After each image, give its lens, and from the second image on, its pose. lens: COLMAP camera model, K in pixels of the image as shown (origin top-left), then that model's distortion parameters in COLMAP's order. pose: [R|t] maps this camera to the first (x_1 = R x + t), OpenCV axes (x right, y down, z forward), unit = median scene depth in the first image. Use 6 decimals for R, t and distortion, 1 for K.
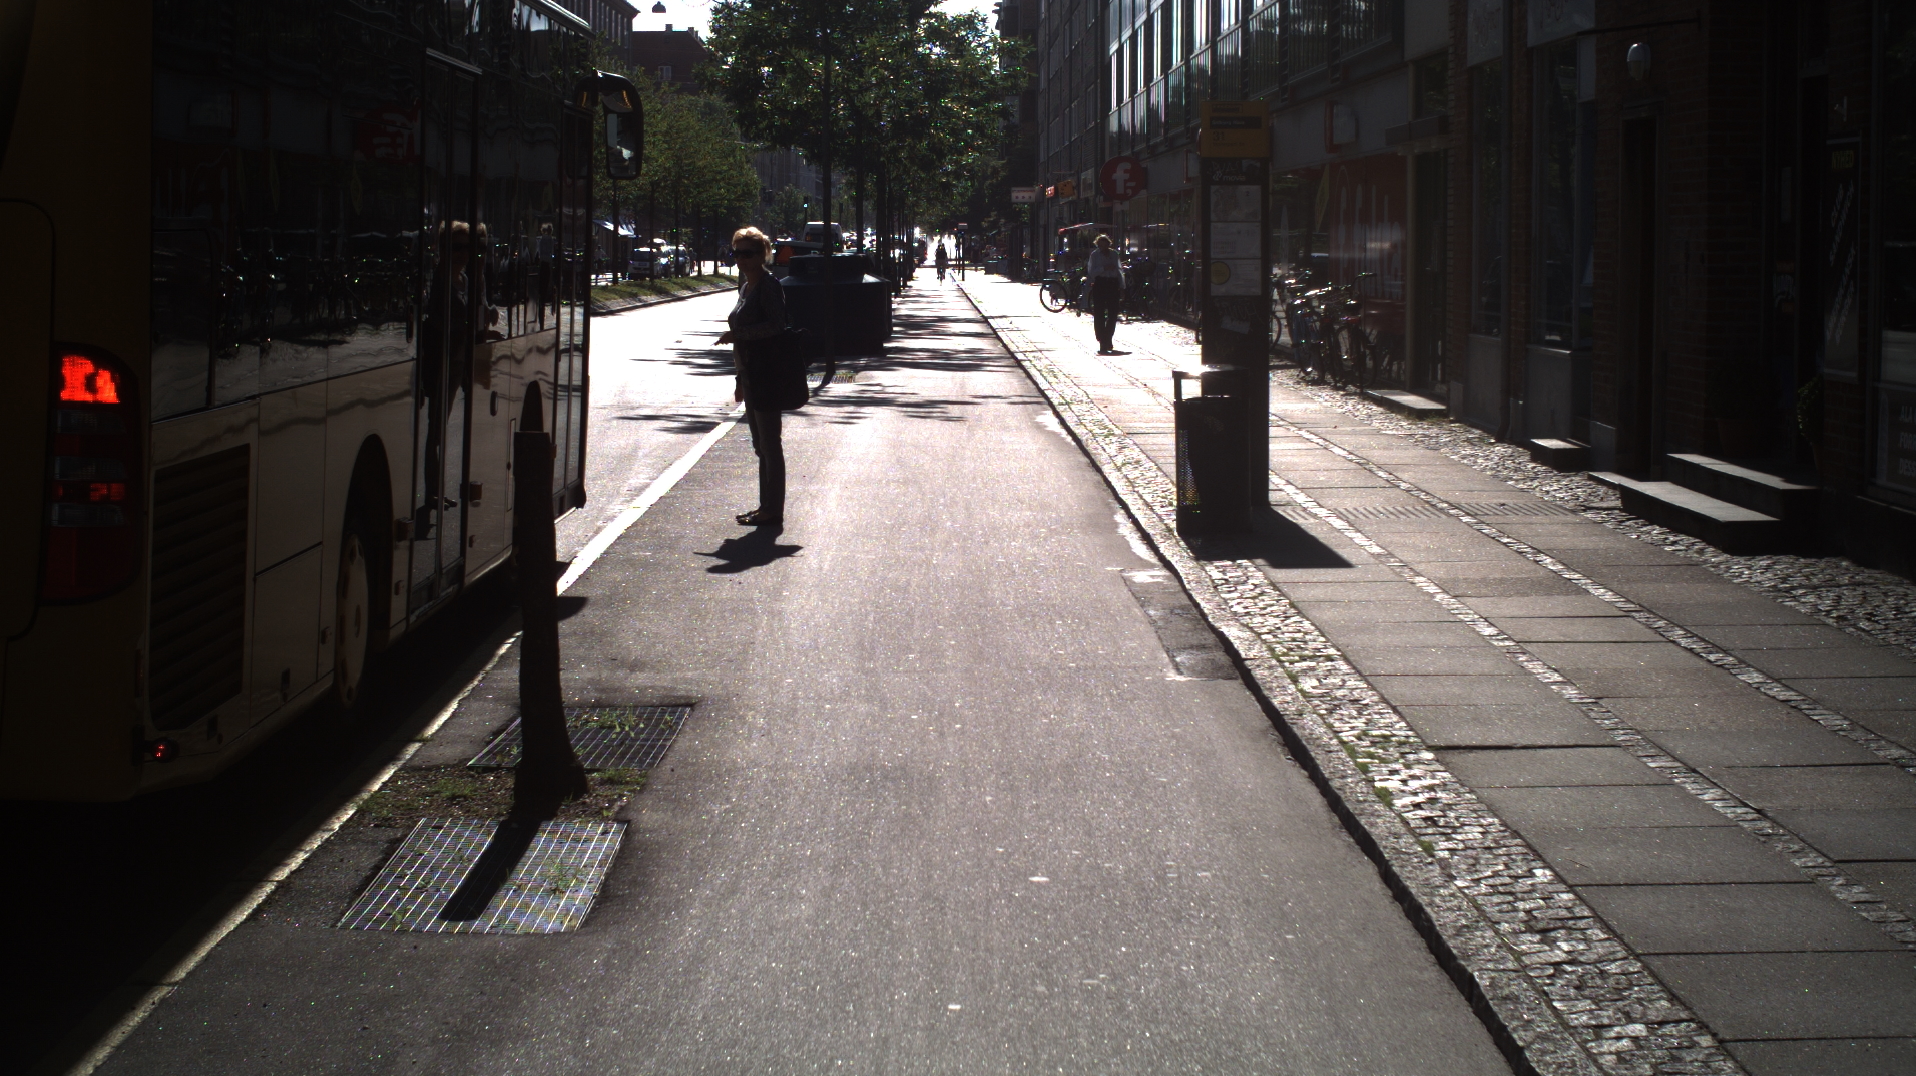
lens RADIAL K [[3328.8, 0, 958.0], [0, 3328.8, 538.0], [0, 0, 1]] dist [-0.295827, 0.467707]
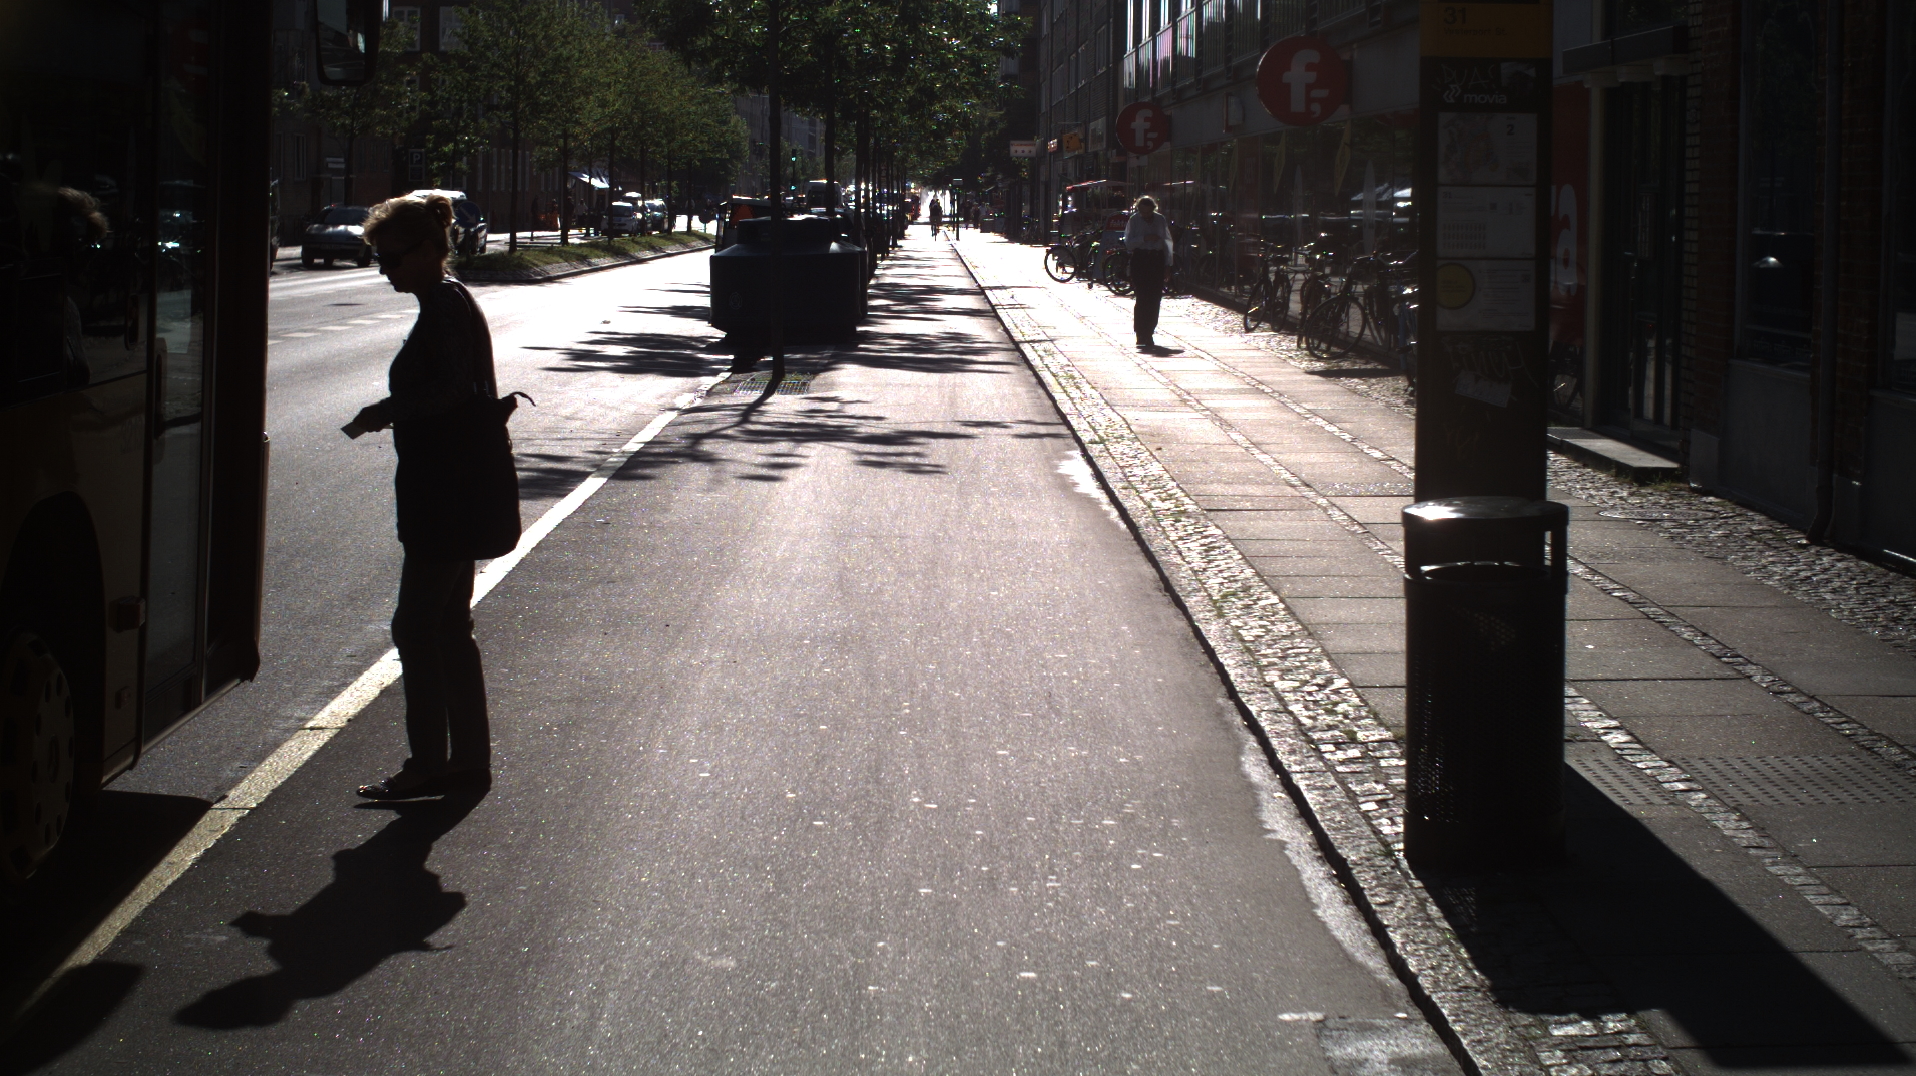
lens RADIAL K [[3328.8, 0, 958.0], [0, 3328.8, 538.0], [0, 0, 1]] dist [-0.295827, 0.467707]
pose [[0.999961, 0.008516, 0.002293, 0.001413], [-0.008546, 0.999872, 0.013509, -0.032046], [-0.002178, -0.013528, 0.999906, 0.333893]]
